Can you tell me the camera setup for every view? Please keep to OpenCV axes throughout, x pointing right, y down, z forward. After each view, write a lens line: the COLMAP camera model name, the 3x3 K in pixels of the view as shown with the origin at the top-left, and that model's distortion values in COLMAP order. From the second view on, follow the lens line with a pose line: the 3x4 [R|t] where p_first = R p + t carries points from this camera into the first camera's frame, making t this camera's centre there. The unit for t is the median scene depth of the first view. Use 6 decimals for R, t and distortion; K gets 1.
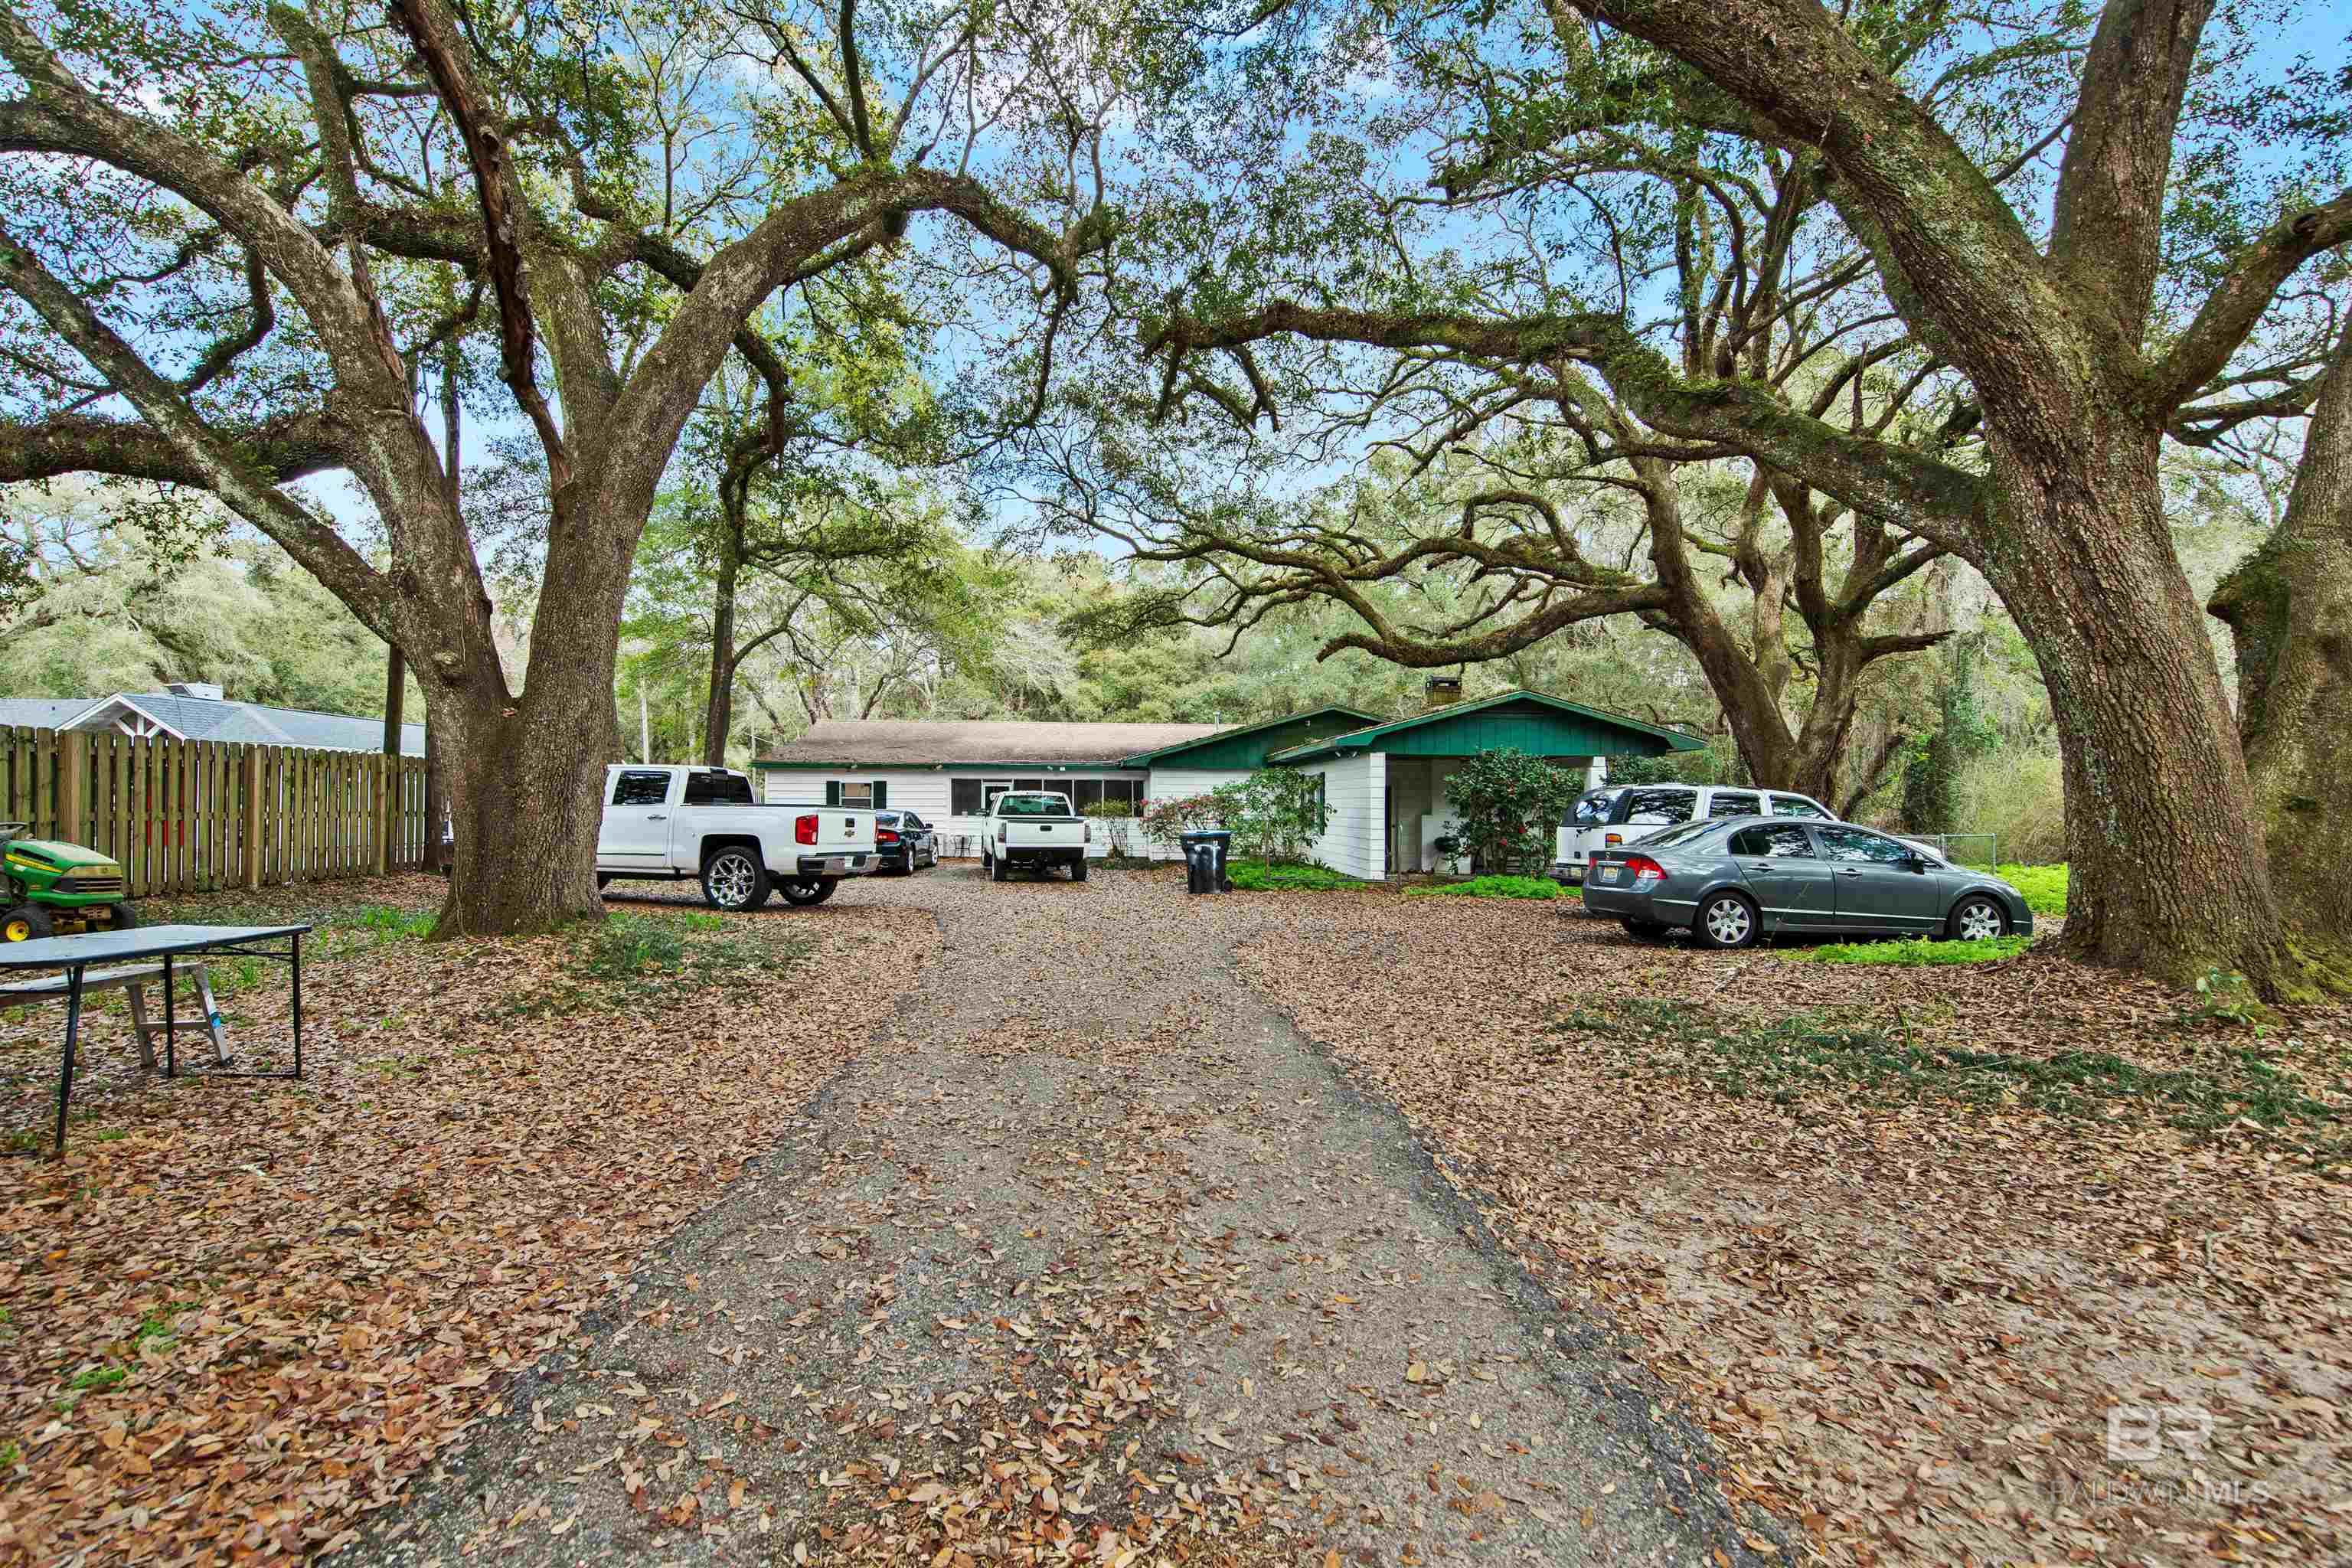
lens RADIAL K [[1051.6, 0, 1174.6], [0, 1051.6, 800.1], [0, 0, 1]] dist [0.011792, -0.000430]
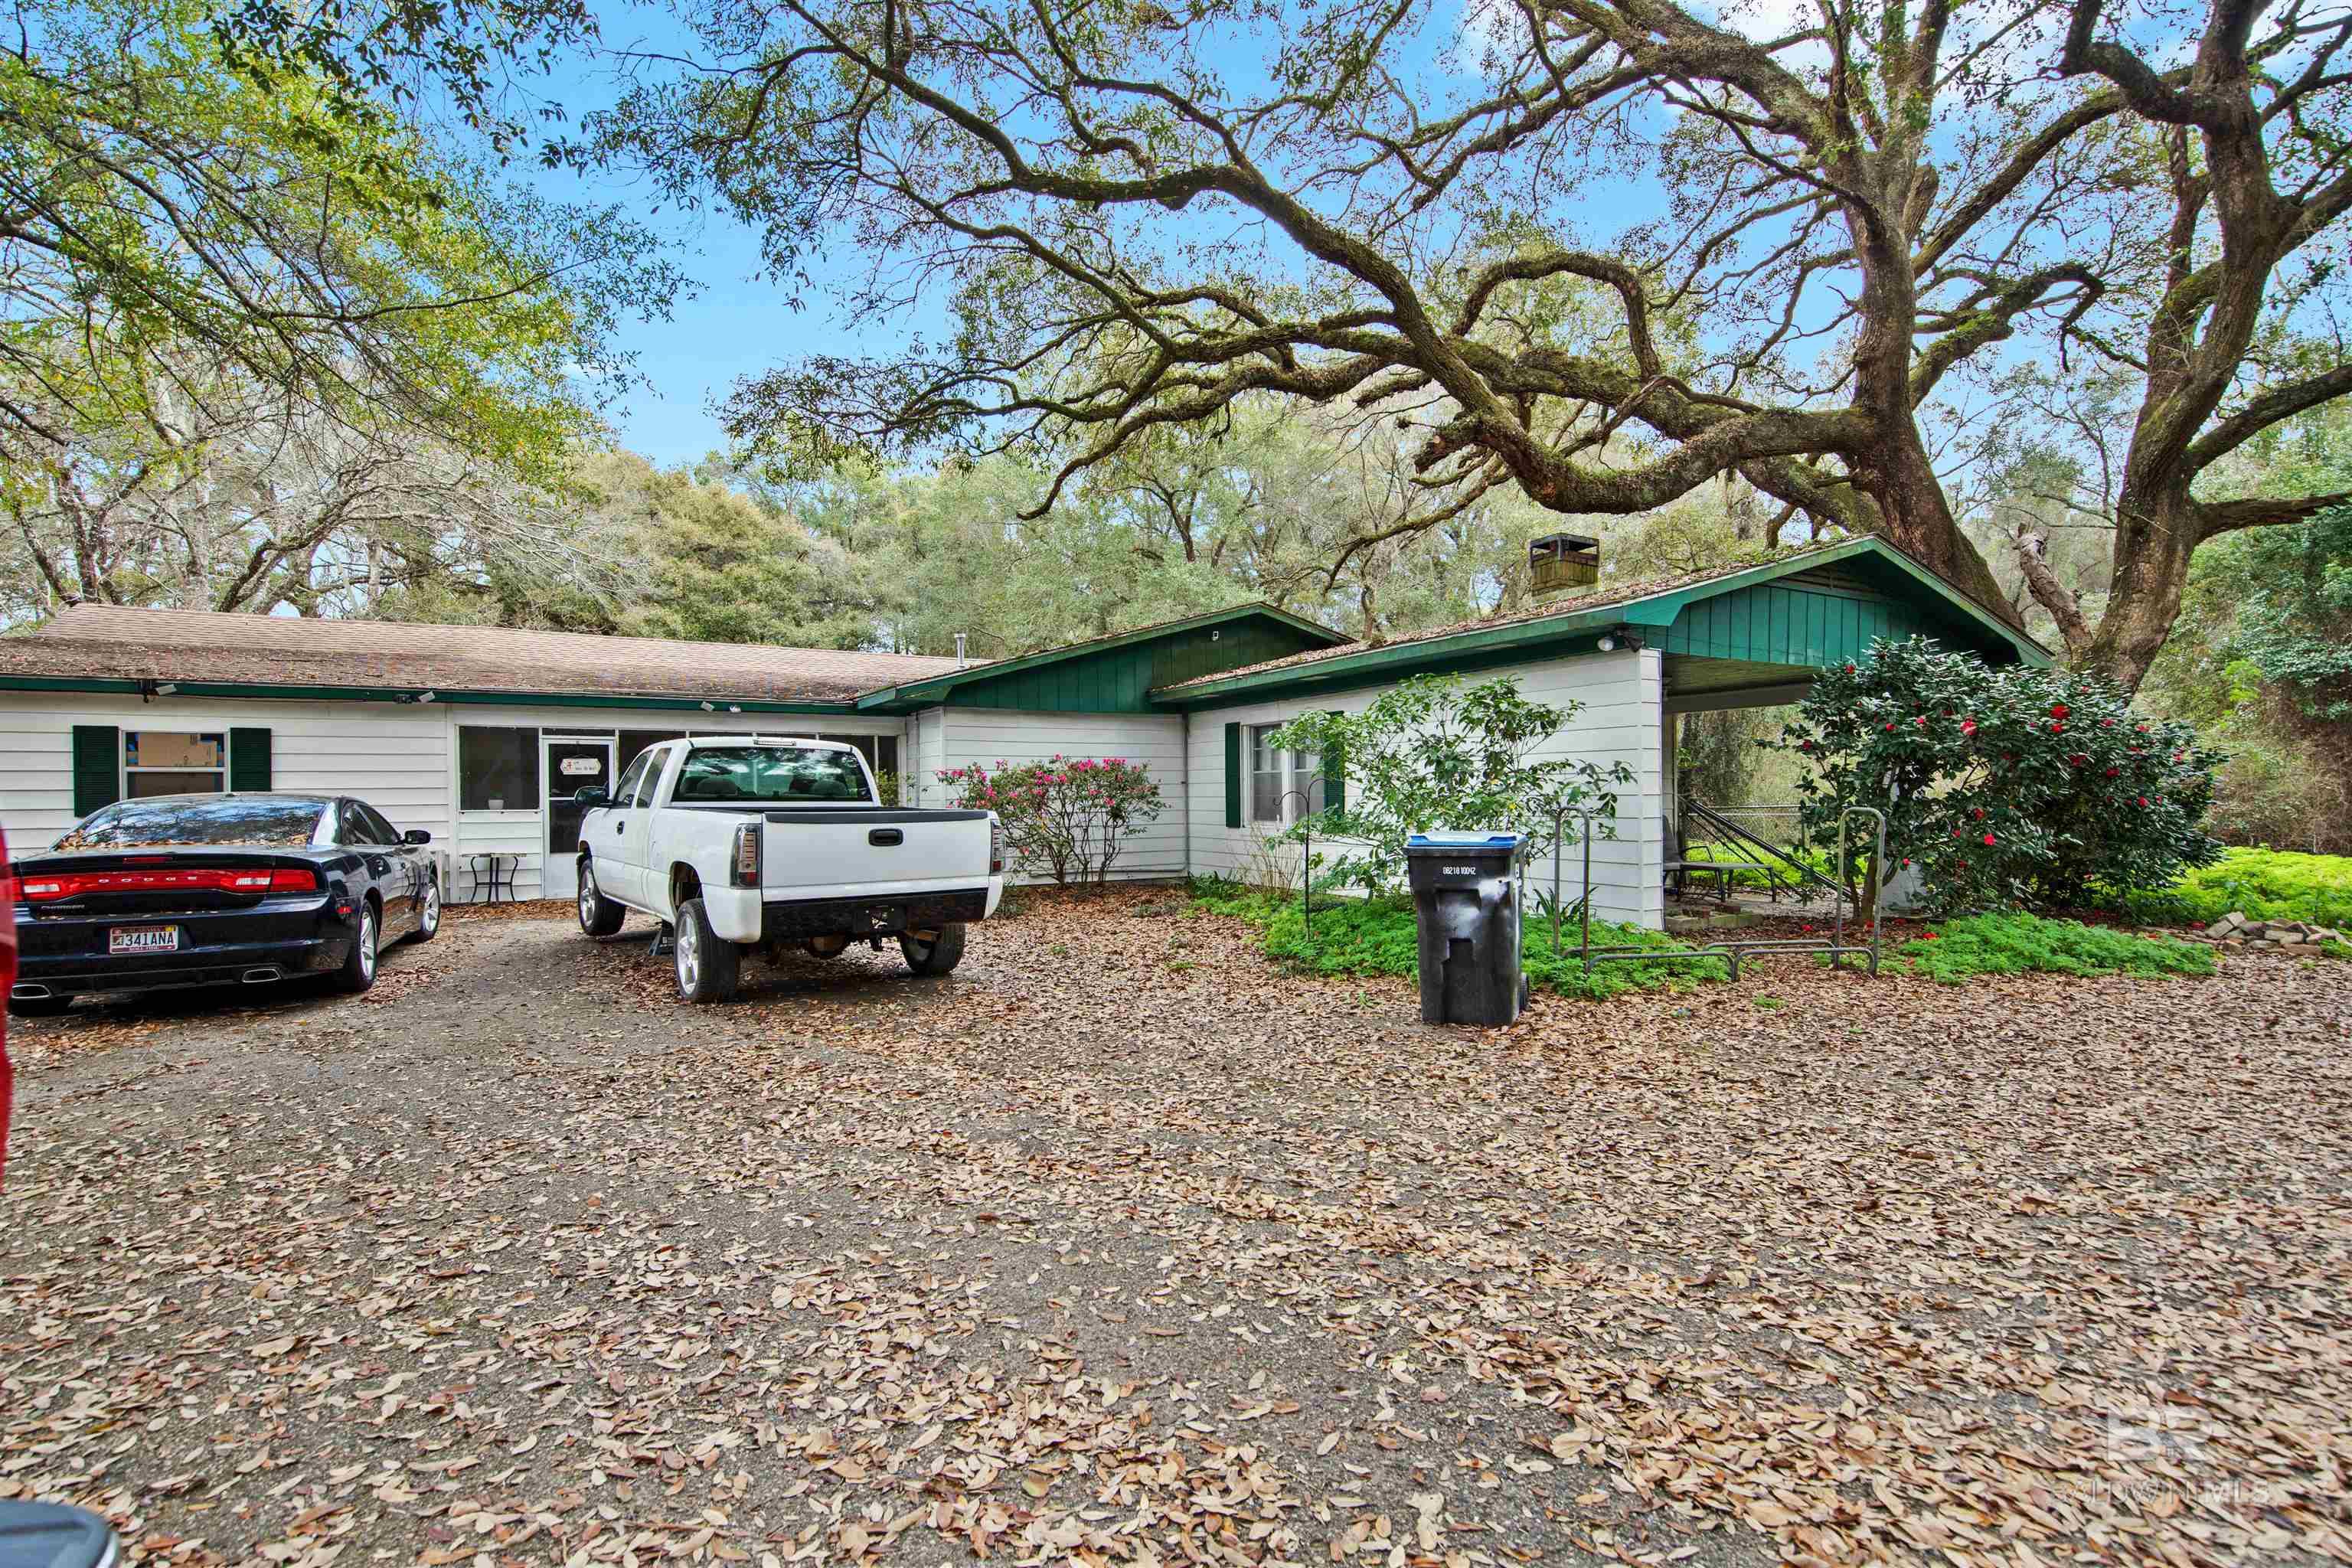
lens RADIAL K [[1071.4, 0, 1176.0], [0, 1071.4, 784.0], [0, 0, 1]] dist [0.013754, -0.000141]
pose [[0.908678, -0.008185, 0.417418, -0.161272], [0.010301, 0.999943, -0.002817, 0.010513], [-0.417371, 0.006860, 0.908710, 0.583964]]
